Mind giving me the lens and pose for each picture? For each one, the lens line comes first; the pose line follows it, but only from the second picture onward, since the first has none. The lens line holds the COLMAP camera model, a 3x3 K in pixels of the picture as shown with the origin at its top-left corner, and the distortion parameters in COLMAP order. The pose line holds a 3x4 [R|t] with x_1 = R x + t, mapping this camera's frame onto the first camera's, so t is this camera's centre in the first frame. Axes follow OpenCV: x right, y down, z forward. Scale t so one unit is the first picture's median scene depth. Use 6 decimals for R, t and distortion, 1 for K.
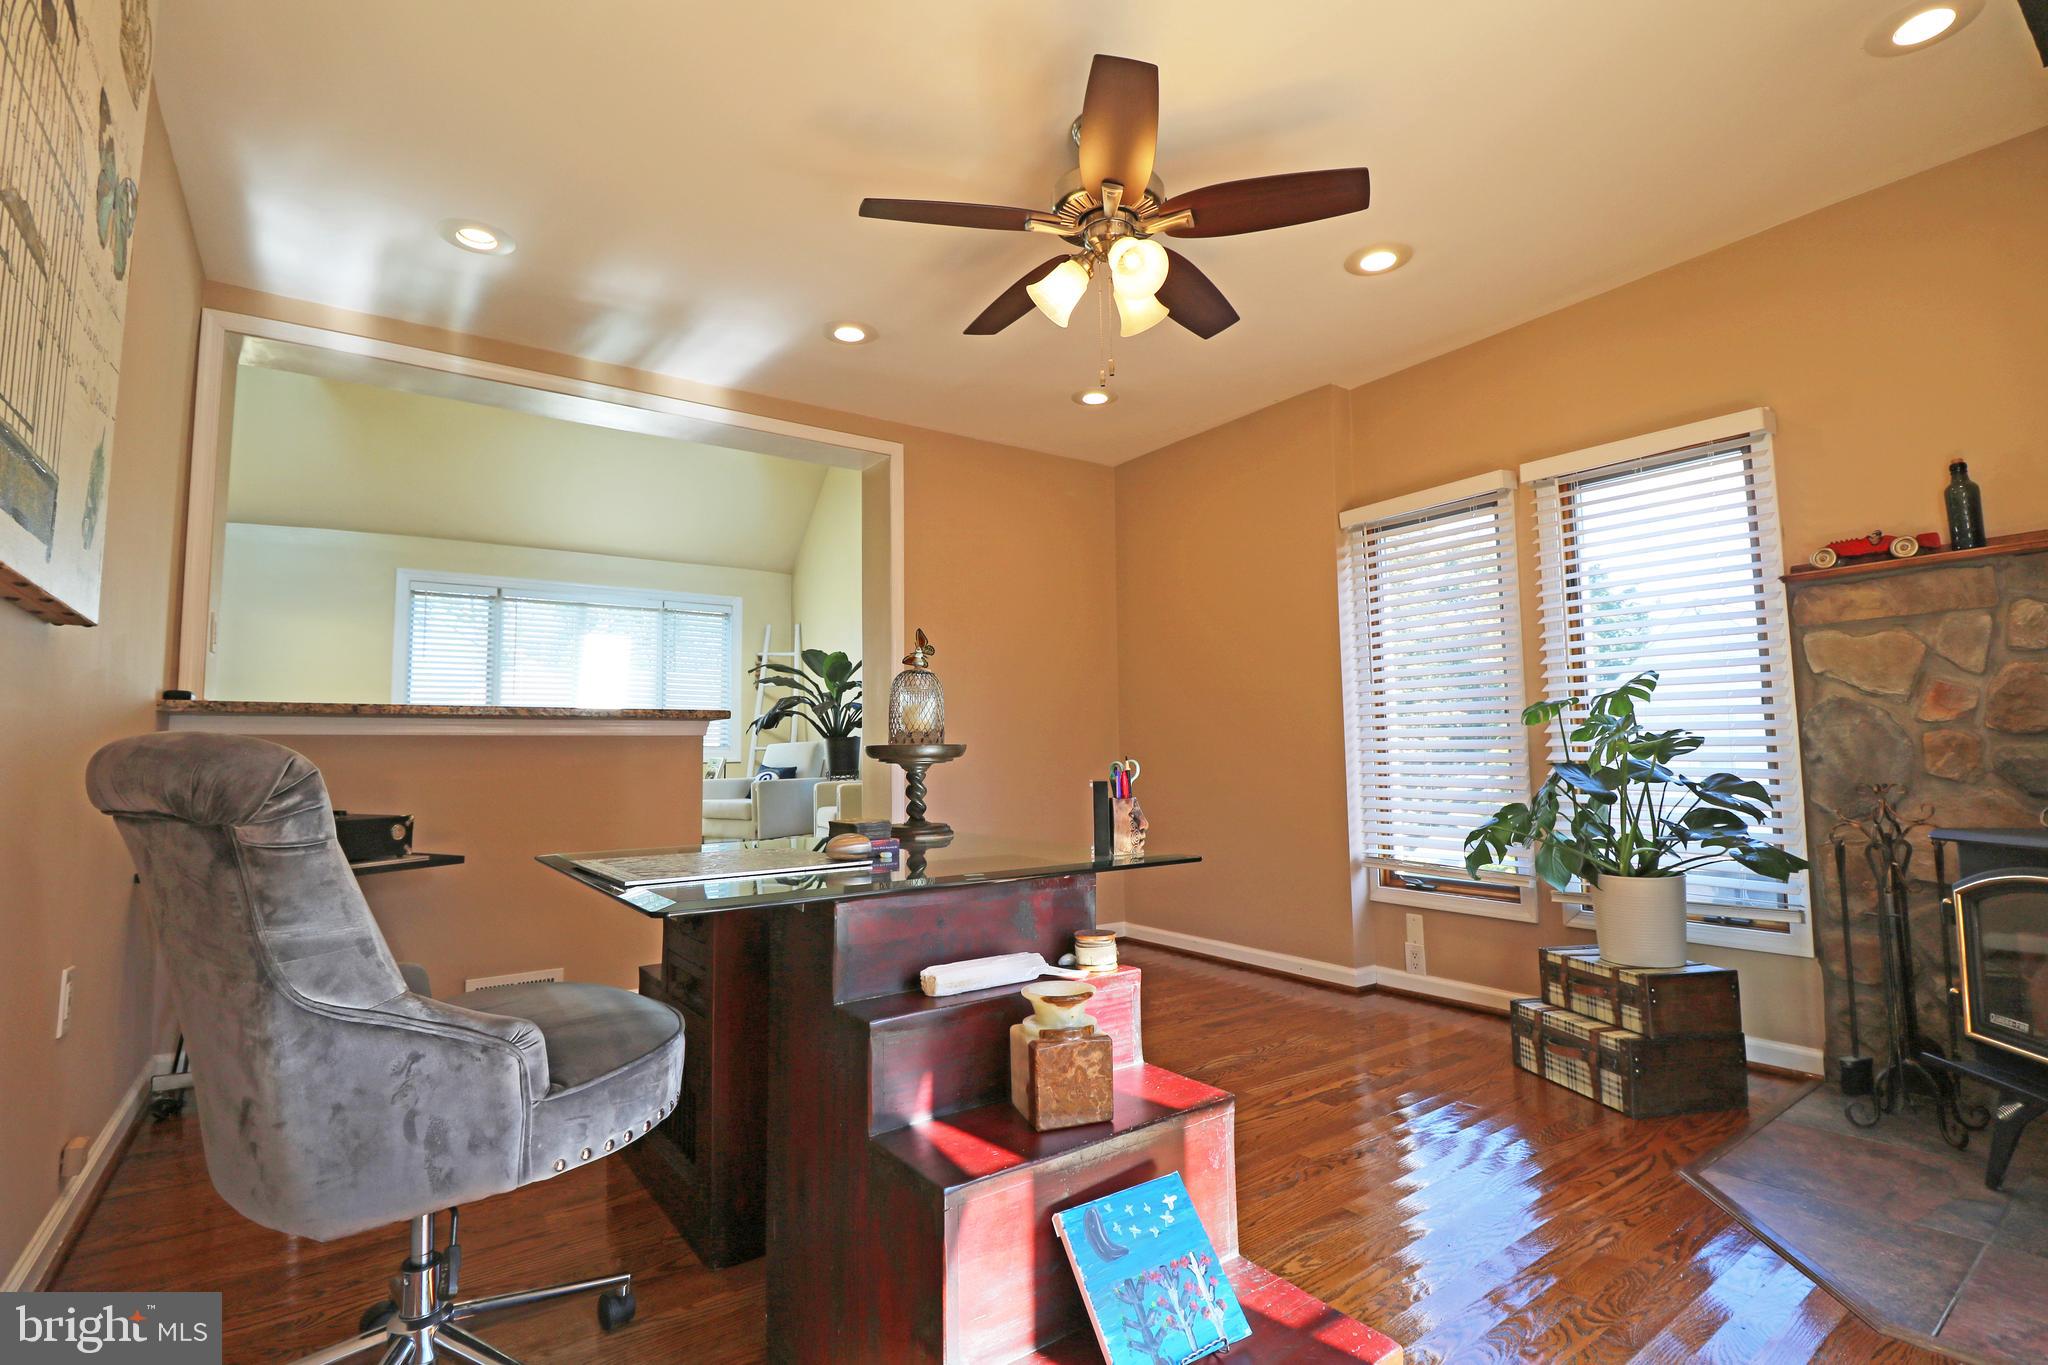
lens RADIAL K [[971.7, 0, 1024.0], [0, 971.7, 682.5], [0, 0, 1]] dist [-0.000405, -0.000288]
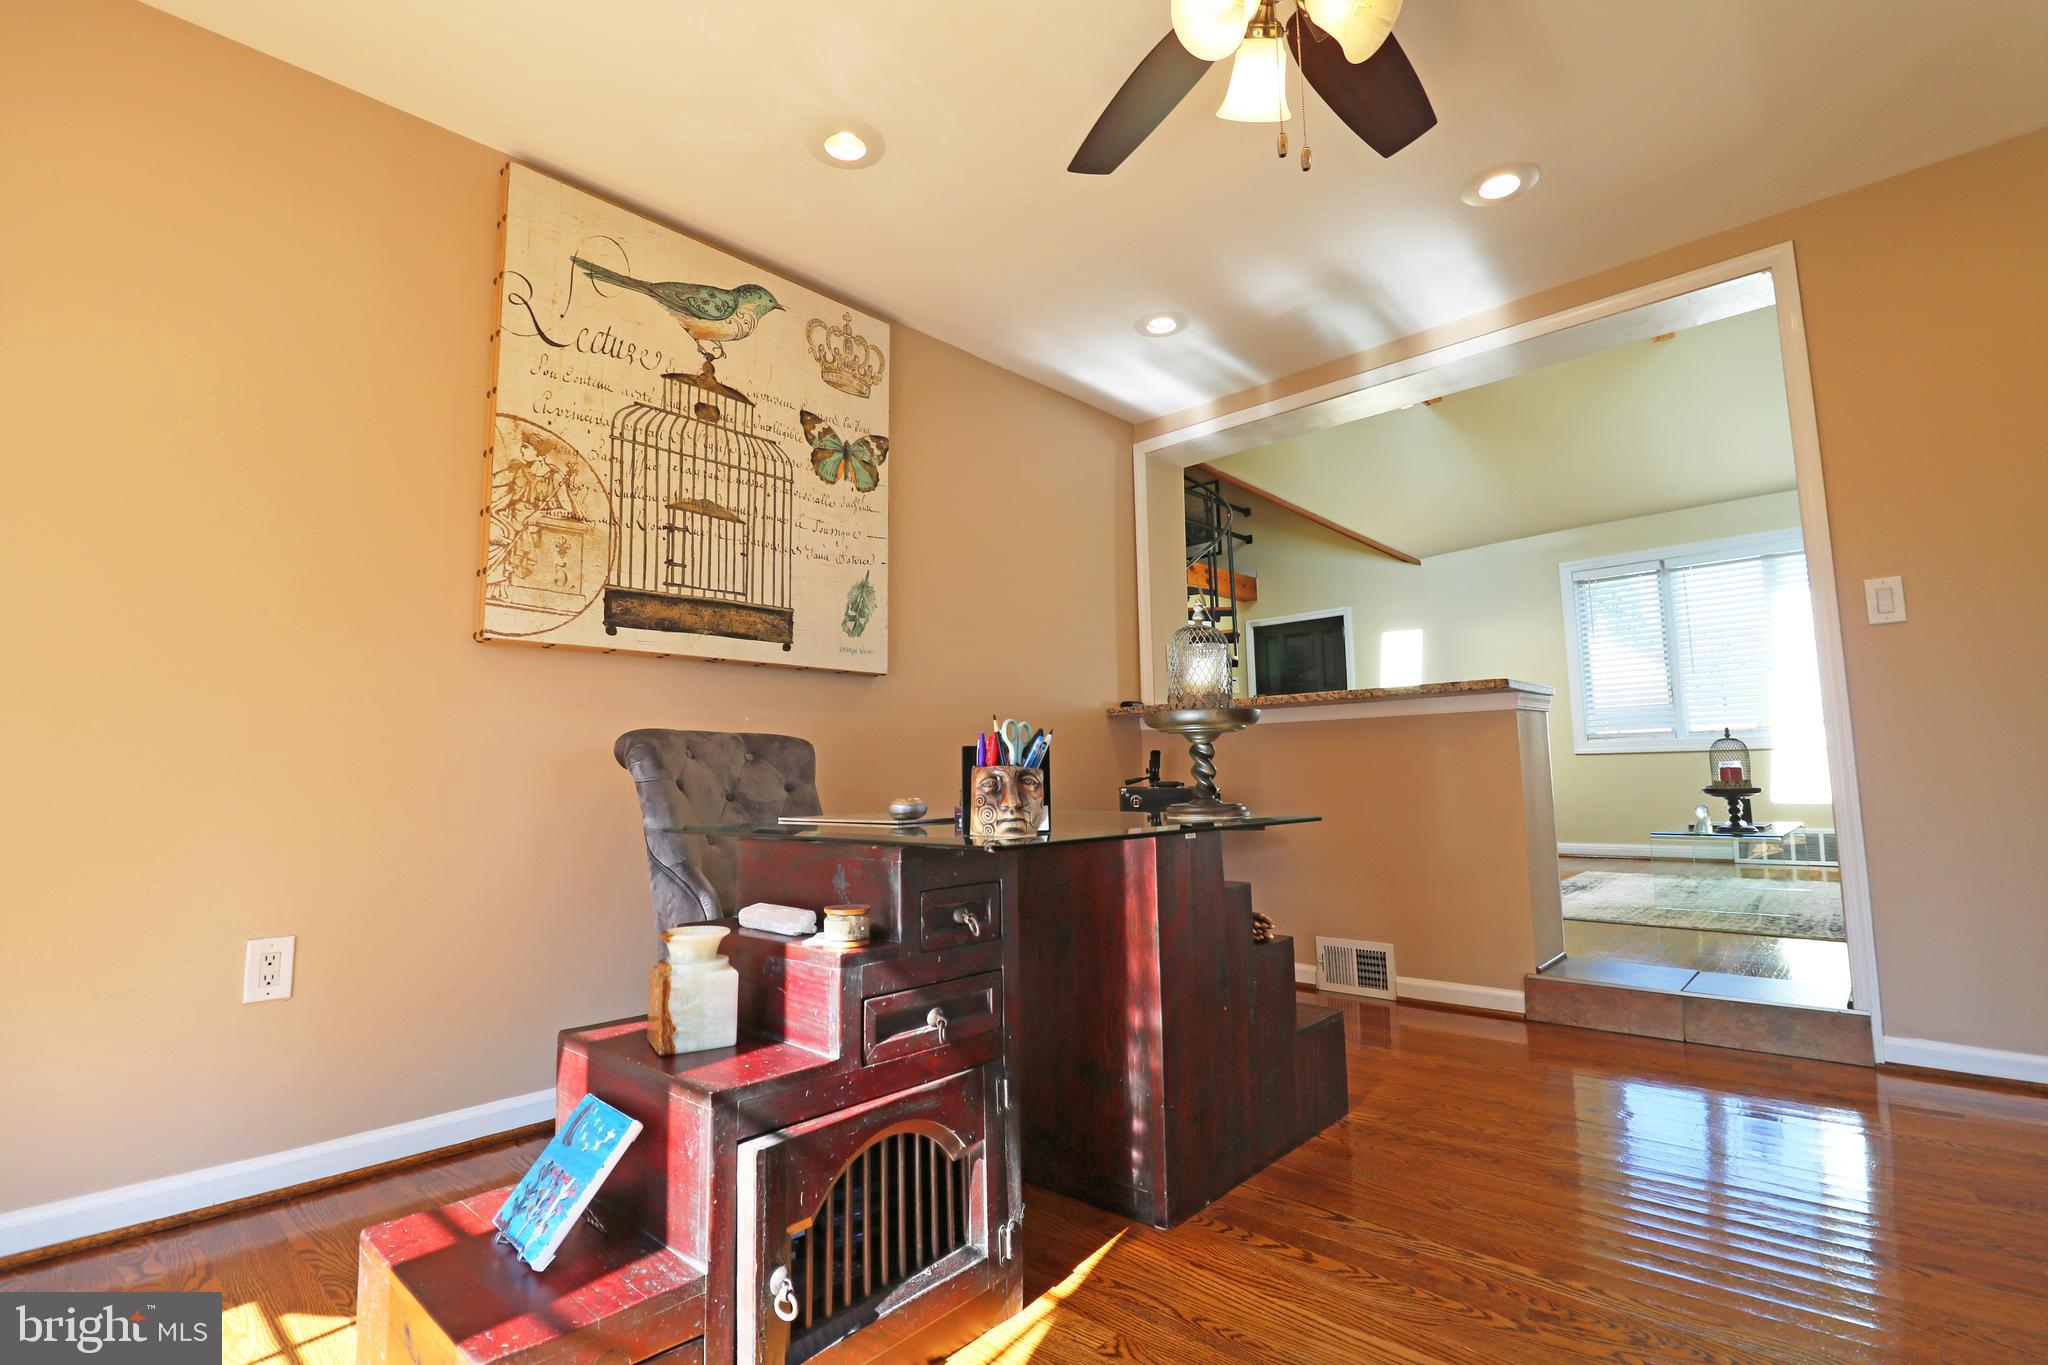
lens RADIAL K [[934.4, 0, 1024.0], [0, 934.4, 682.5], [0, 0, 1]] dist [-0.000063, 0.000007]
pose [[0.218625, -0.086412, -0.971975, 0.430744], [0.094387, 0.993273, -0.067075, 0.051588], [0.971233, -0.077077, 0.225310, 0.427641]]
